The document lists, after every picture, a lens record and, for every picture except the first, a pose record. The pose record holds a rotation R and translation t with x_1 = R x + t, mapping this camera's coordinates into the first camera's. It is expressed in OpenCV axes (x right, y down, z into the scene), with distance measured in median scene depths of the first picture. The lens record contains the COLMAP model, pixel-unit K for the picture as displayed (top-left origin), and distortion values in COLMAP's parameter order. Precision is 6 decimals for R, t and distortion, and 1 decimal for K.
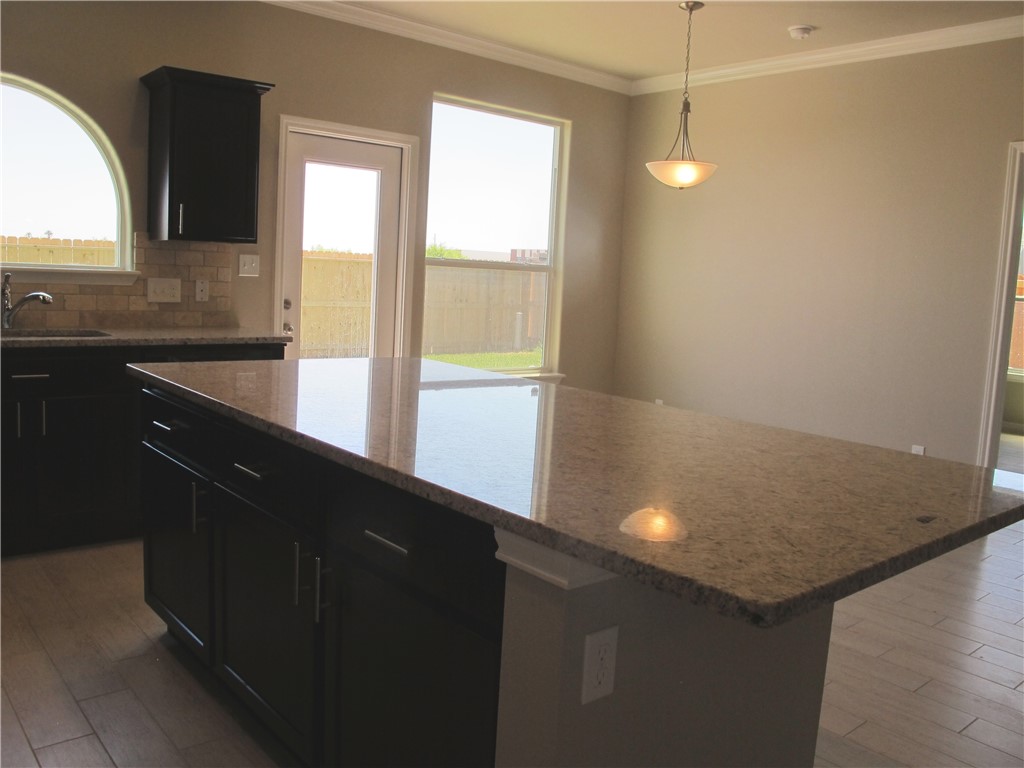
lens RADIAL K [[860.5, 0, 511.9], [0, 860.5, 382.7], [0, 0, 1]] dist [-0.008163, -0.002148]
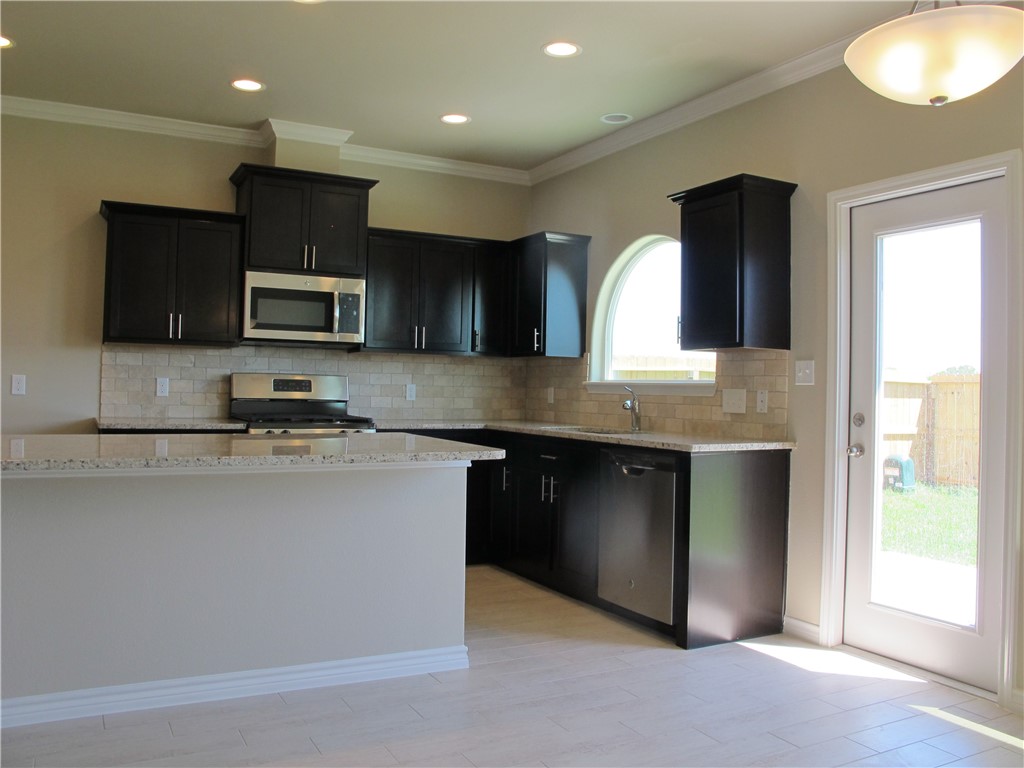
lens RADIAL K [[860.5, 0, 512.1], [0, 860.5, 381.7], [0, 0, 1]] dist [-0.008163, -0.002148]
pose [[-0.172404, -0.056218, -0.983421, 0.619290], [-0.152539, 0.987850, -0.029729, -0.059378], [0.973144, 0.144884, -0.178884, 0.907571]]
